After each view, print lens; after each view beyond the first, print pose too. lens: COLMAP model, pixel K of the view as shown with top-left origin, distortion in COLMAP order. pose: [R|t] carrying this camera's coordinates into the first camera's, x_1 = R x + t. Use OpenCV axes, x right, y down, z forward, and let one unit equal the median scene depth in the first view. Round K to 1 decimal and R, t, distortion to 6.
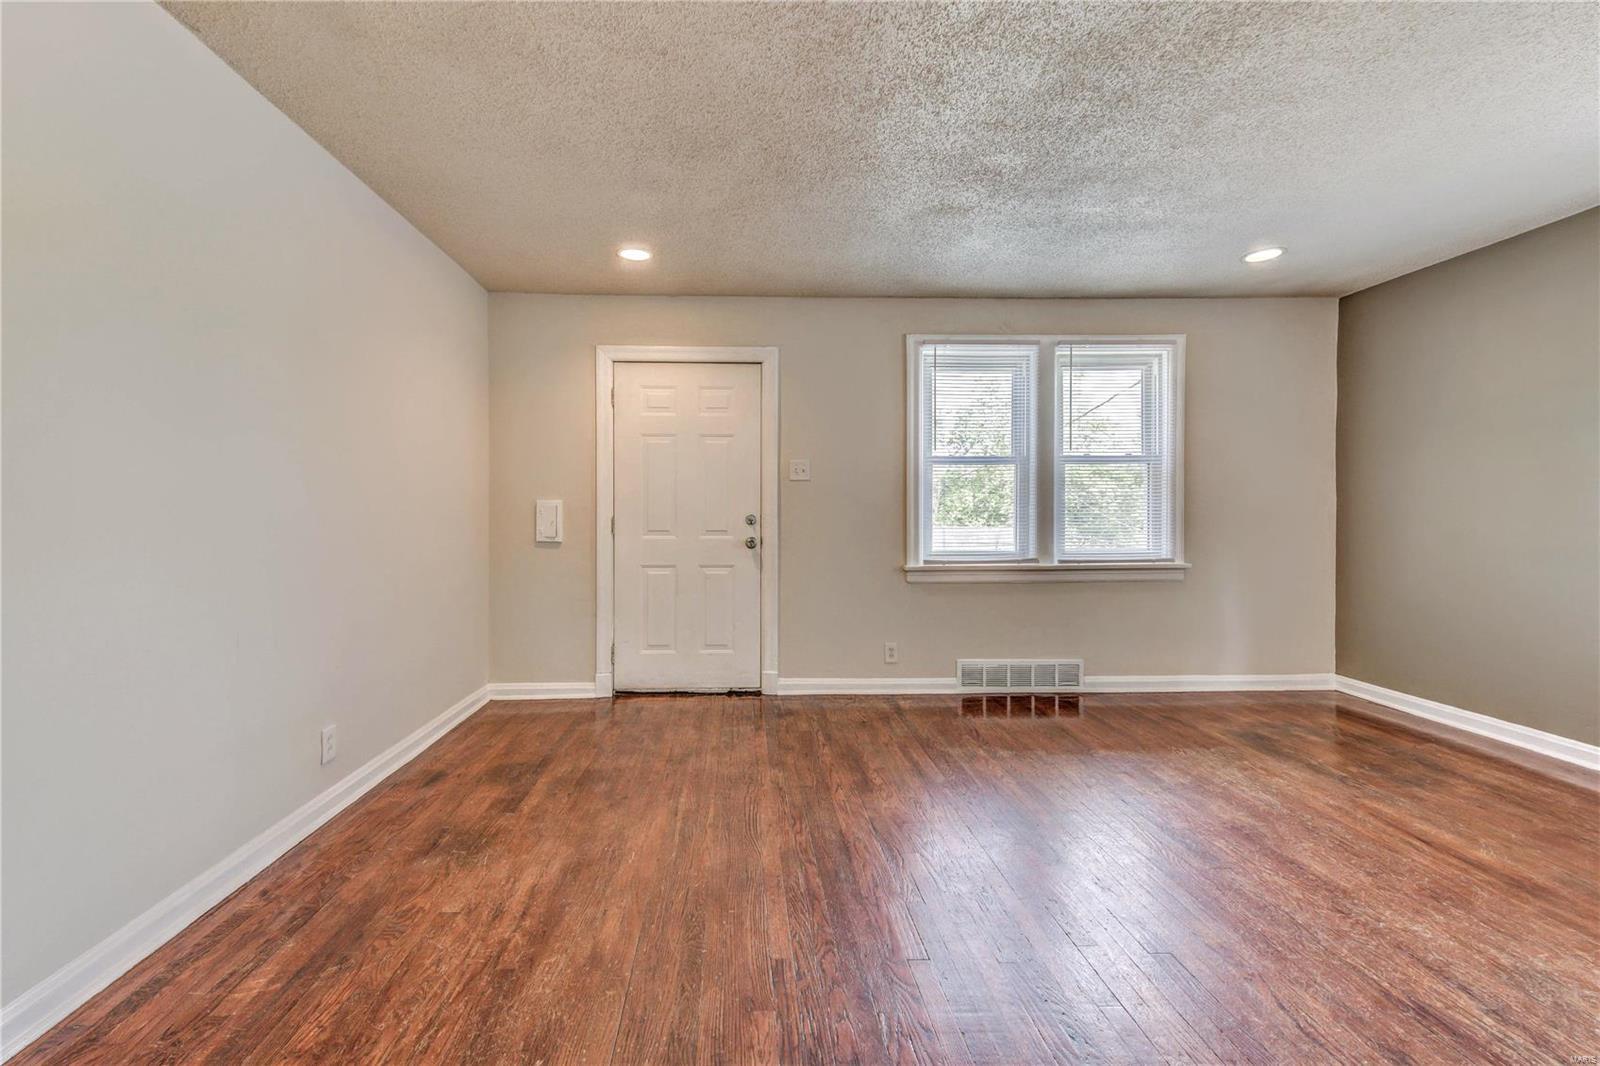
lens RADIAL K [[633.2, 0, 786.8], [0, 633.2, 513.2], [0, 0, 1]] dist [0.027900, -0.000406]
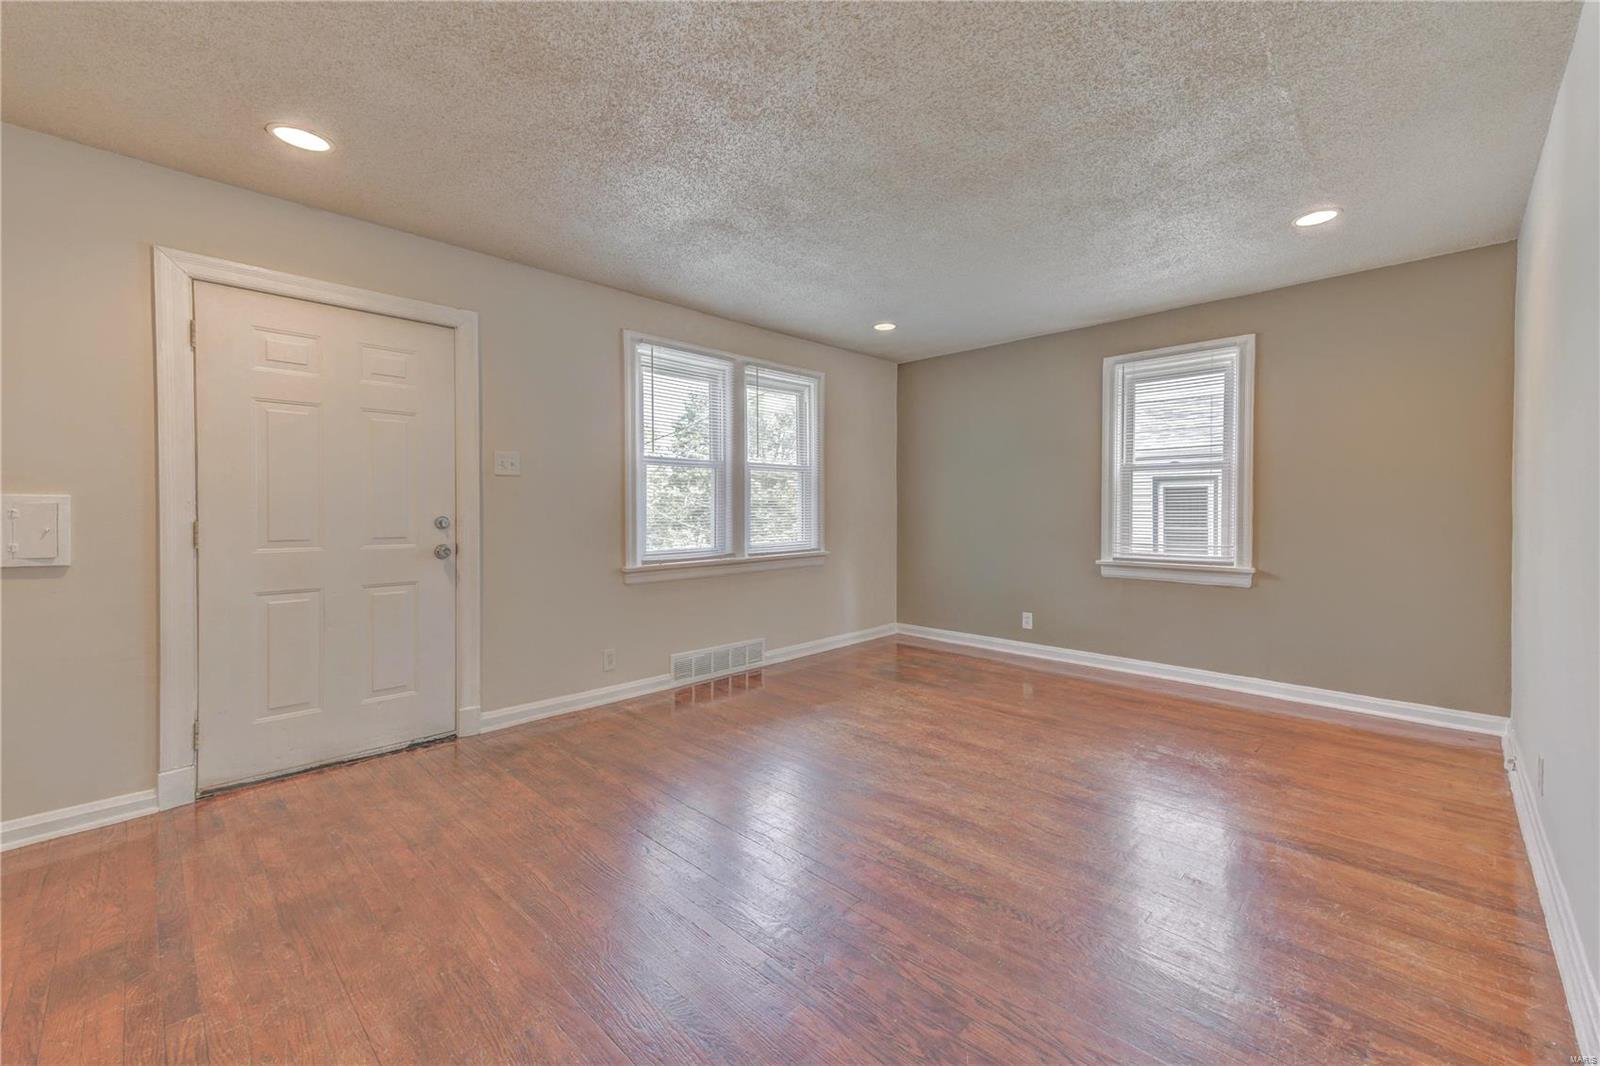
lens RADIAL K [[633.2, 0, 810.1], [0, 633.2, 513.4], [0, 0, 1]] dist [0.027900, -0.000406]
pose [[0.729101, -0.004821, 0.684390, -0.270878], [0.003709, 0.999988, 0.003092, -0.001741], [-0.684397, 0.000284, 0.729110, 0.096596]]
